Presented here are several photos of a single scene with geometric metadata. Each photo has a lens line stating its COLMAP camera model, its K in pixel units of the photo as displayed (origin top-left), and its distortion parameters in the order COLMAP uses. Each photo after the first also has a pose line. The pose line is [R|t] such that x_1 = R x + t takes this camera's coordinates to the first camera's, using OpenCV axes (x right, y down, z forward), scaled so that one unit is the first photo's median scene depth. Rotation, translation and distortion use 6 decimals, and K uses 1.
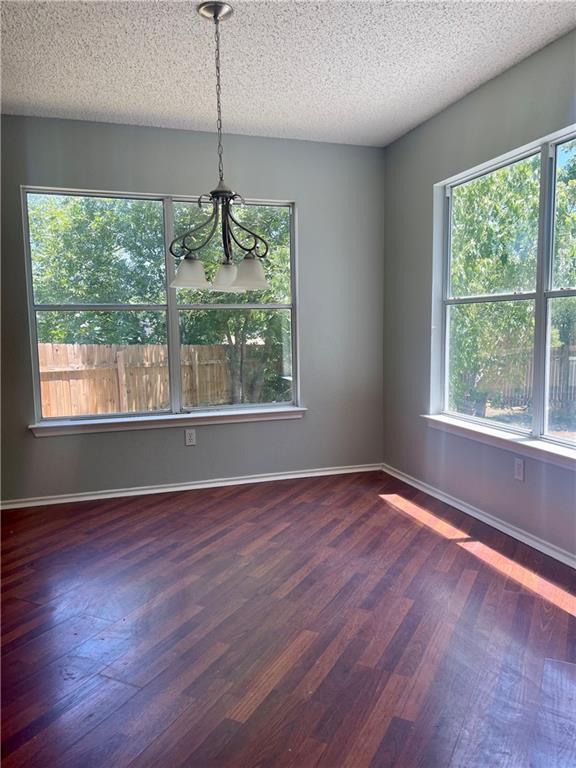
lens RADIAL K [[582.9, 0, 288.6], [0, 582.9, 387.7], [0, 0, 1]] dist [0.024191, -0.010595]
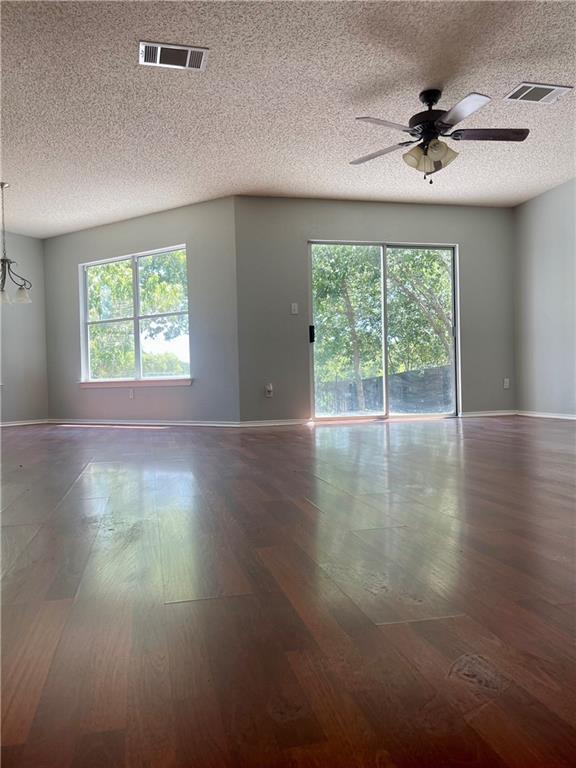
lens RADIAL K [[582.9, 0, 289.4], [0, 582.9, 383.9], [0, 0, 1]] dist [0.024191, -0.010595]
pose [[0.757028, -0.009090, 0.653319, -0.634918], [0.088703, 0.992076, -0.088981, 0.366259], [-0.647333, 0.125313, 0.751835, -1.124469]]
